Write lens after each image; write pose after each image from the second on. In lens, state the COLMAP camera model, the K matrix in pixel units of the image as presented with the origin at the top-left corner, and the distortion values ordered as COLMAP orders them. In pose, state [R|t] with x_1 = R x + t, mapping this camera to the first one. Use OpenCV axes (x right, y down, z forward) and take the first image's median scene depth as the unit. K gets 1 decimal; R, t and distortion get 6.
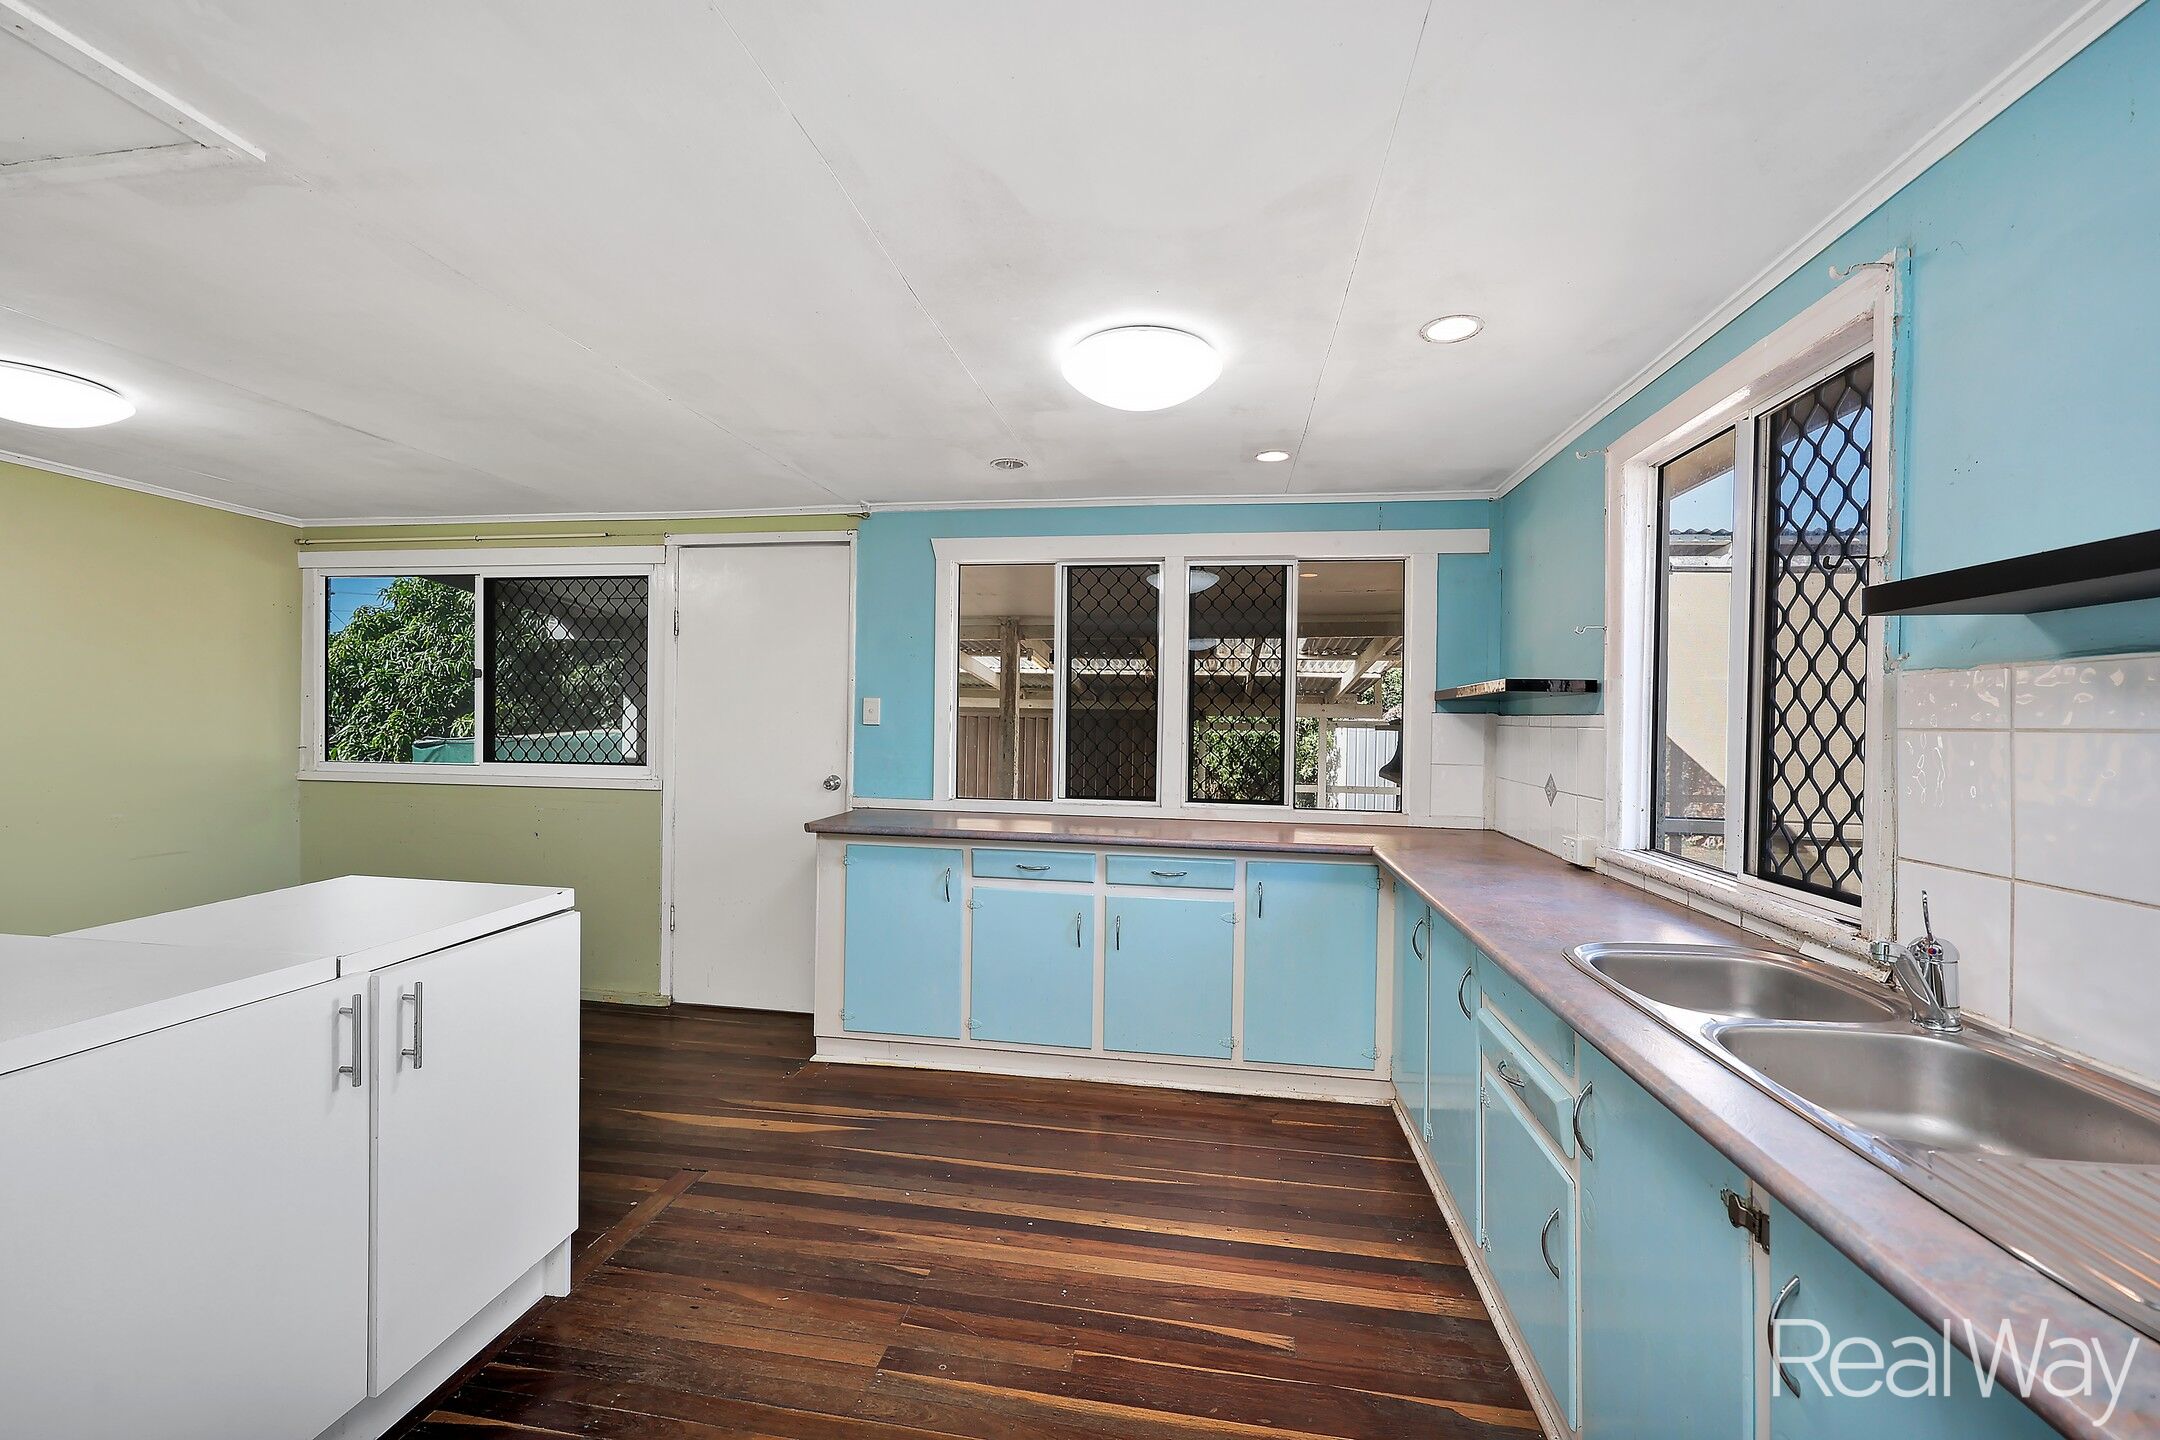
lens RADIAL K [[871.8, 0, 1080.0], [0, 871.8, 720.0], [0, 0, 1]] dist [0.001013, -0.000044]
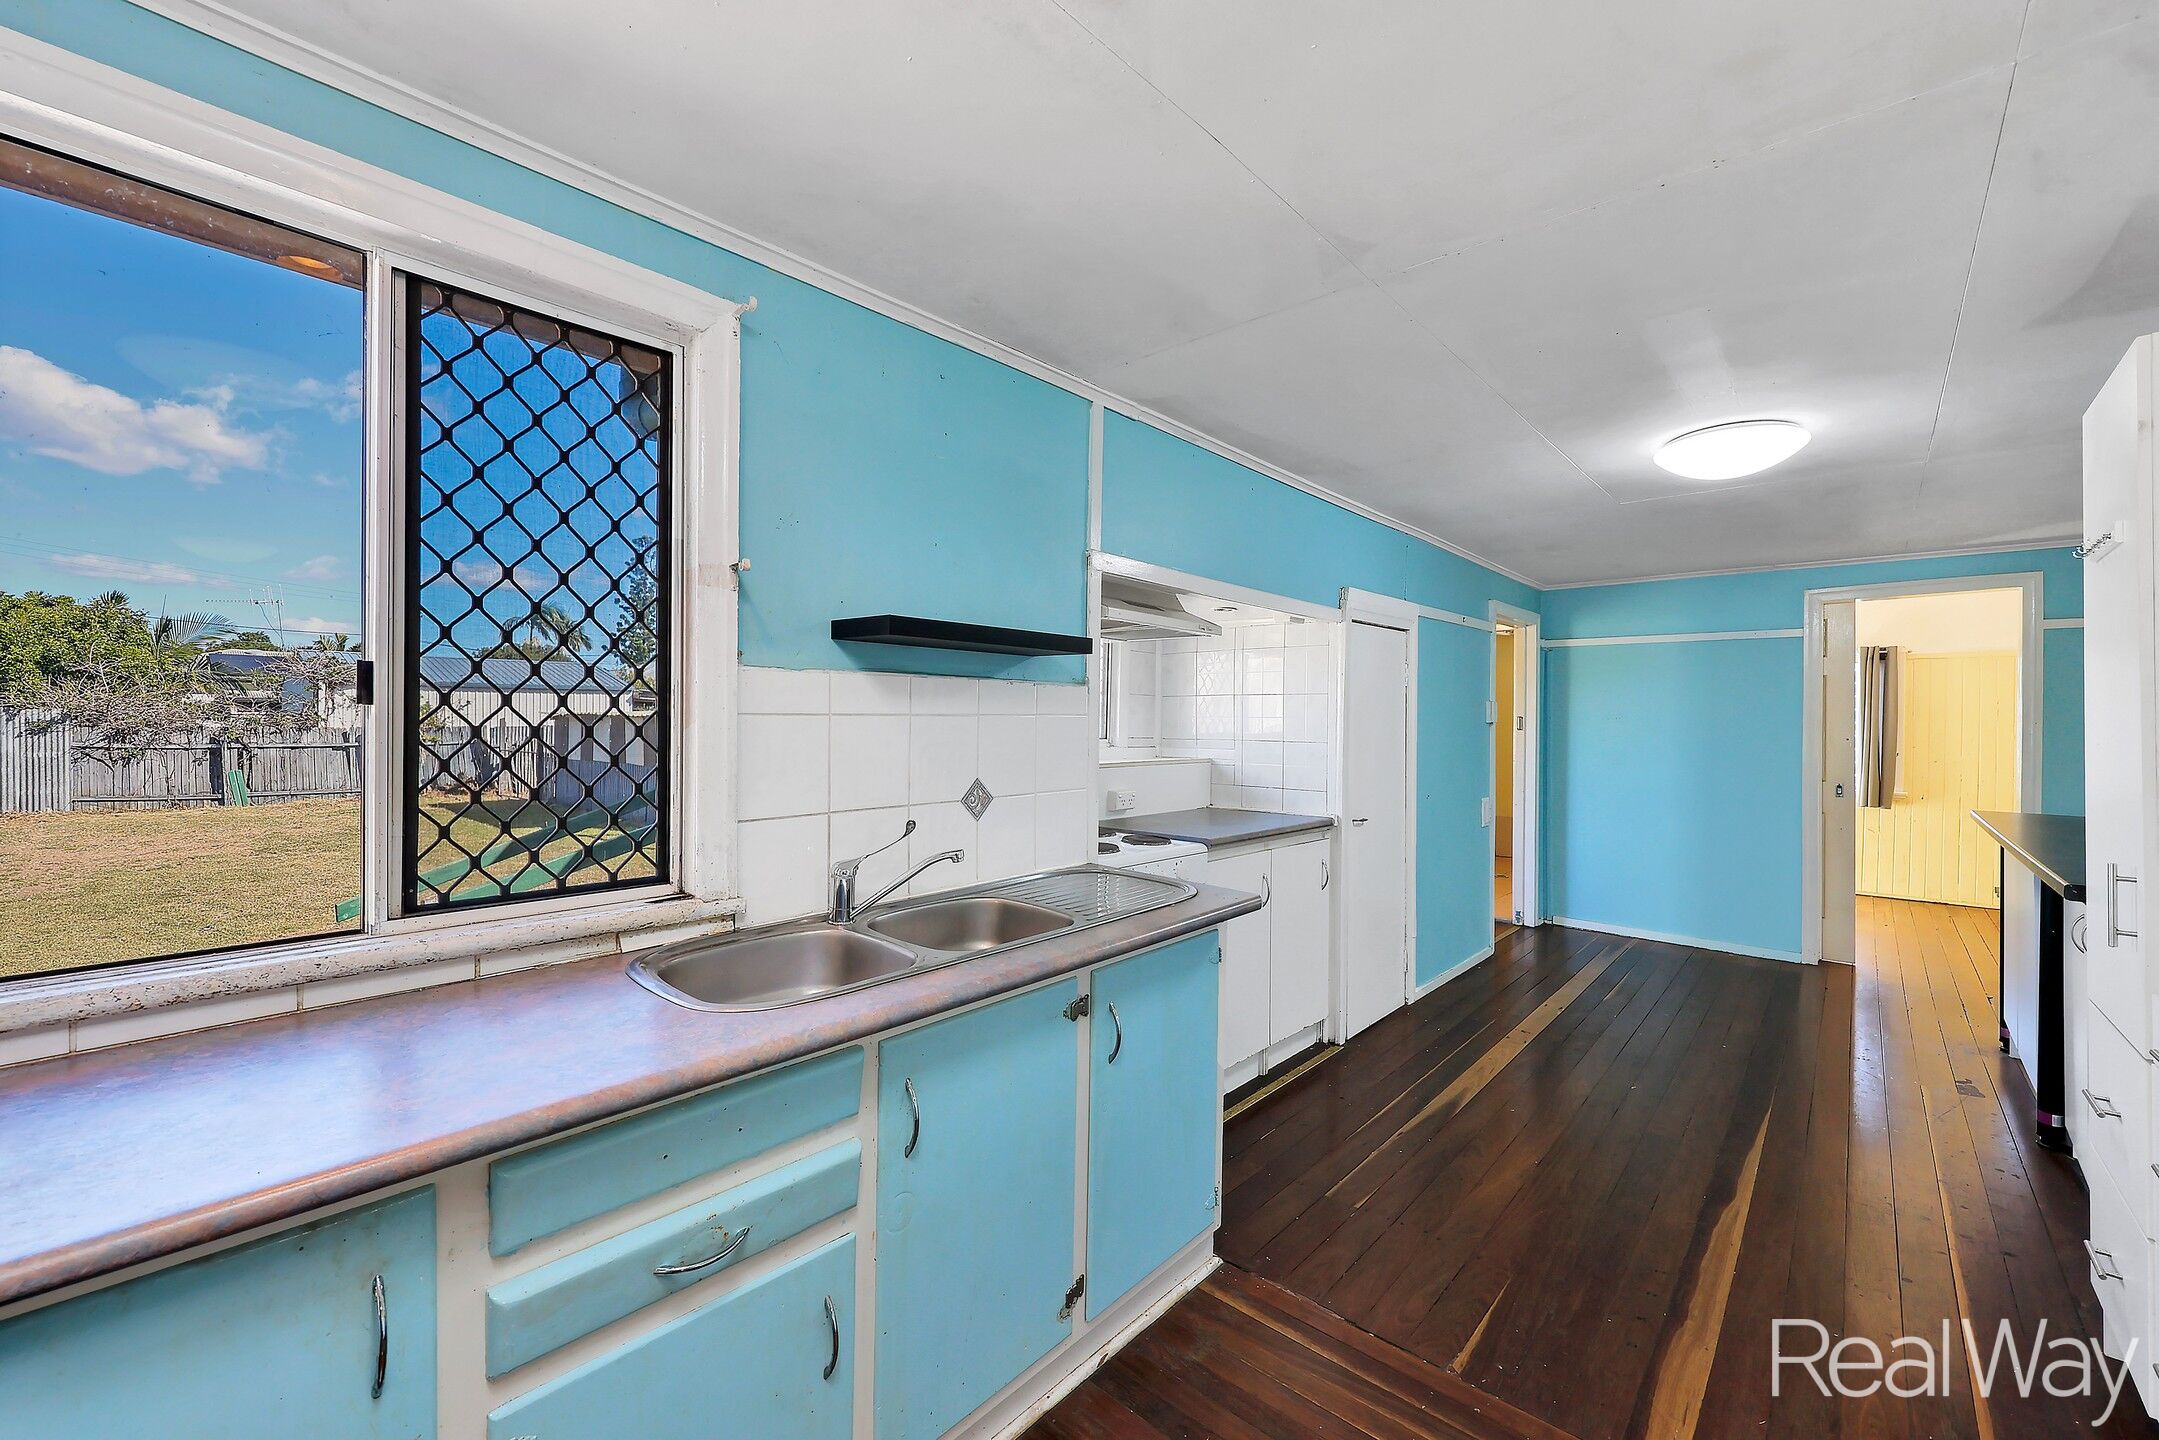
lens RADIAL K [[871.4, 0, 1079.5], [0, 871.4, 720.0], [0, 0, 1]] dist [0.001013, -0.000044]
pose [[-0.835349, -0.019022, 0.549390, -0.059306], [-0.014859, 0.999817, 0.012024, -0.000667], [-0.549518, 0.001881, -0.835479, 0.926647]]
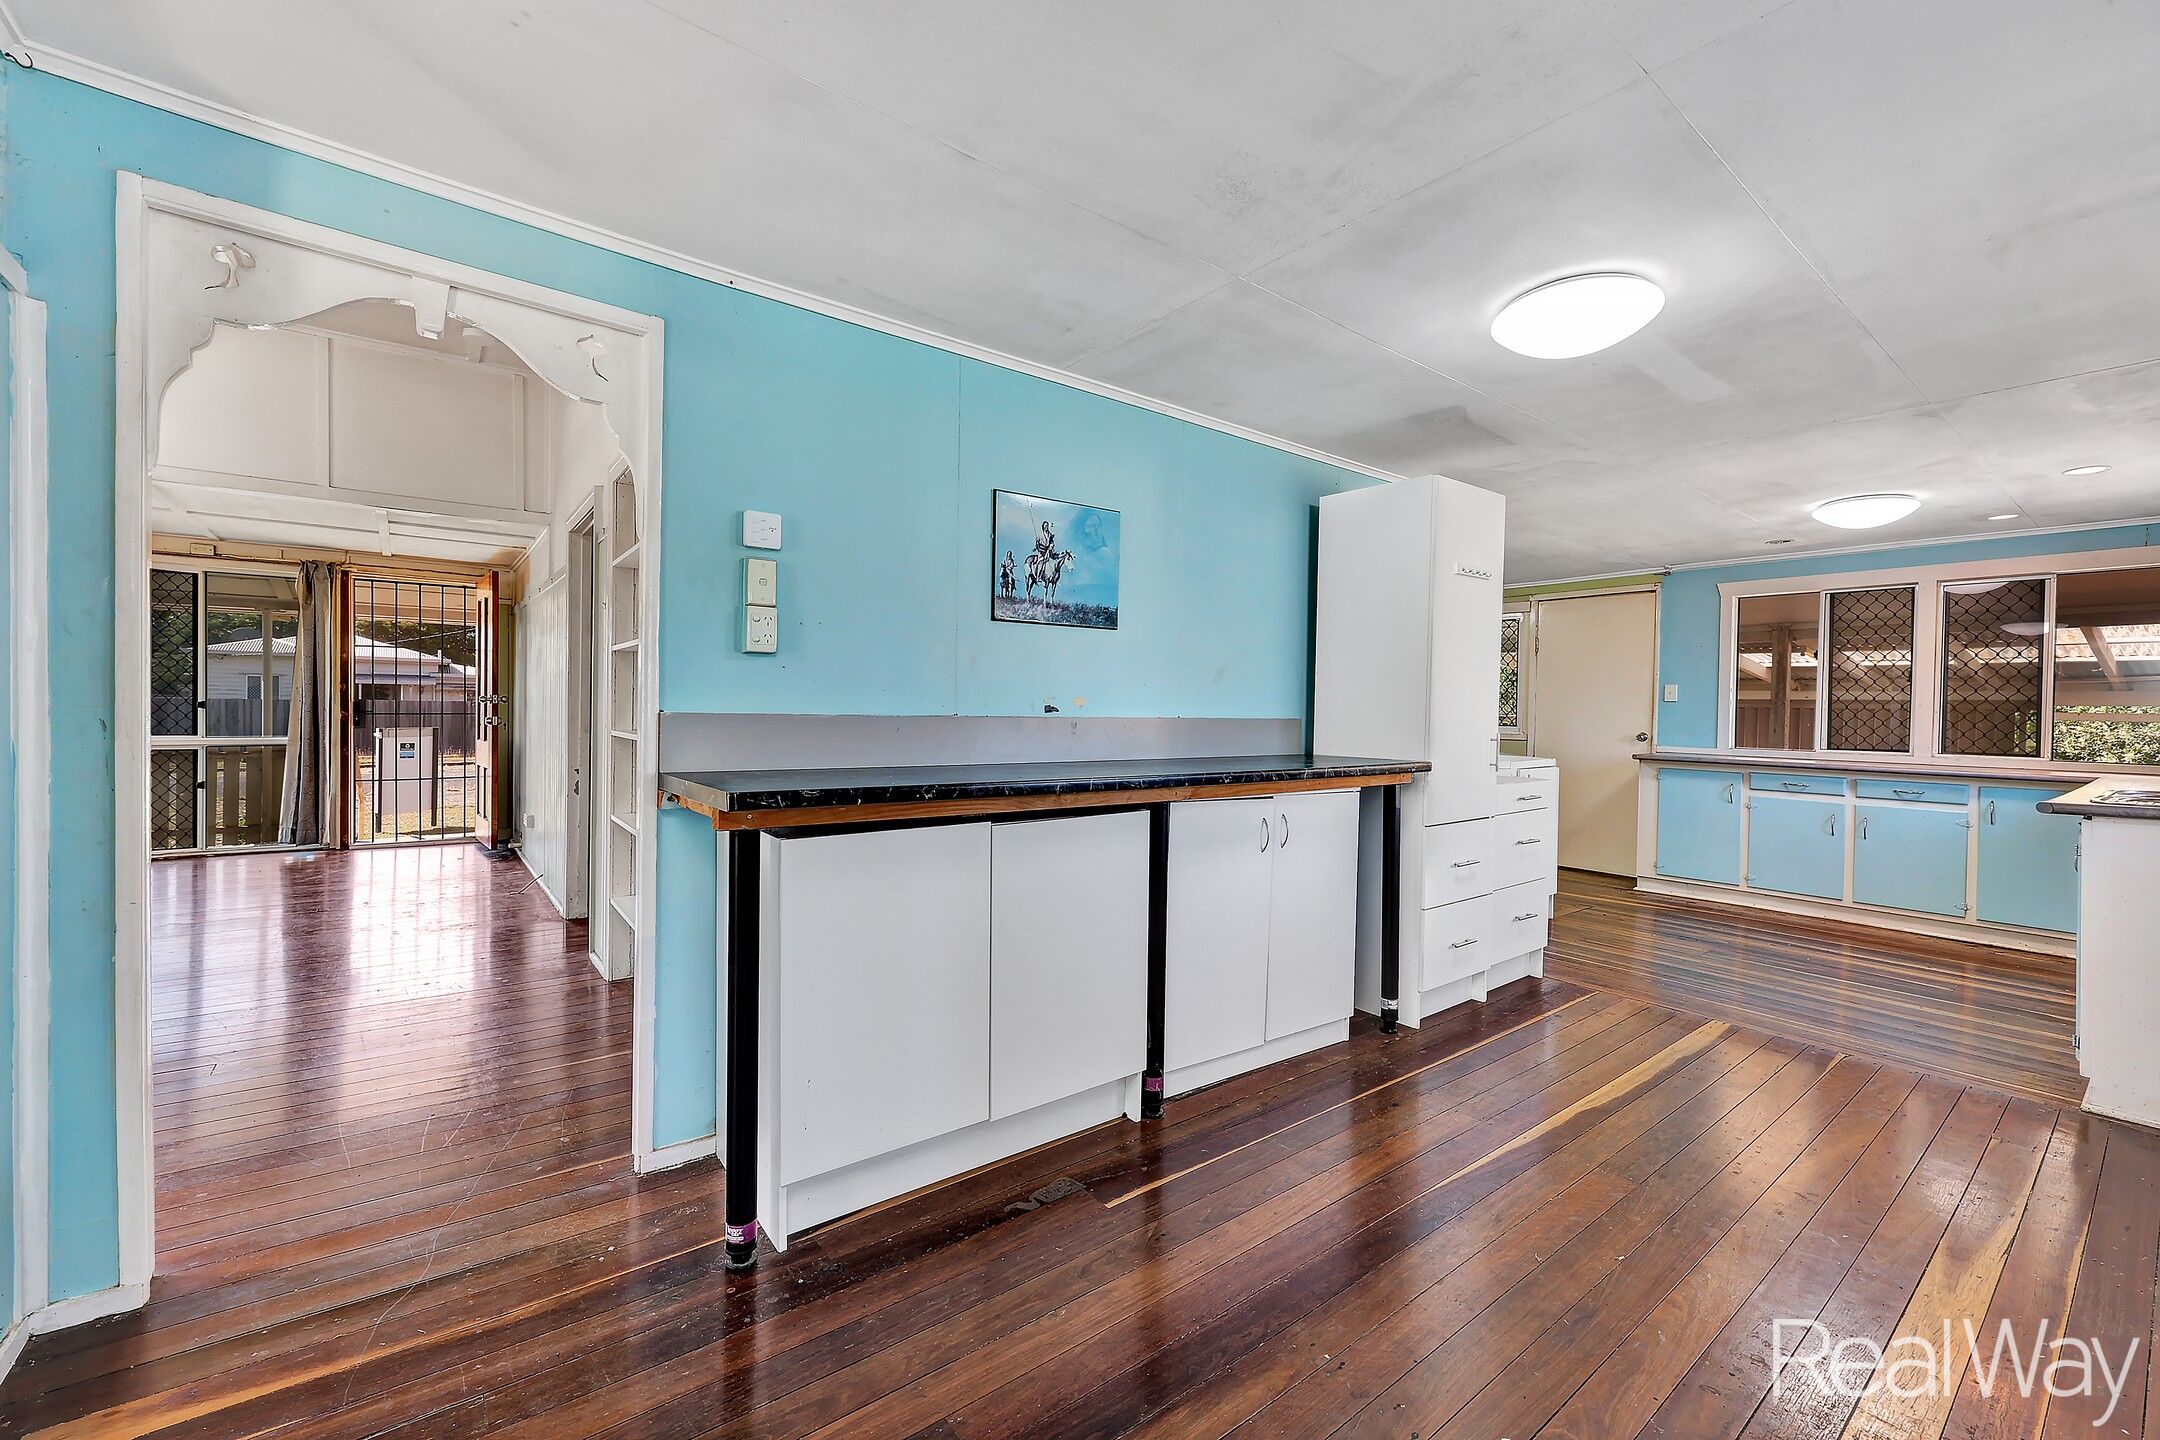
lens RADIAL K [[871.8, 0, 1080.0], [0, 871.8, 720.0], [0, 0, 1]] dist [0.001013, -0.000044]
pose [[0.724682, 0.006424, -0.689053, 0.088835], [-0.008773, 0.999962, 0.000096, 0.052550], [0.689027, 0.005976, 0.724711, -0.994185]]
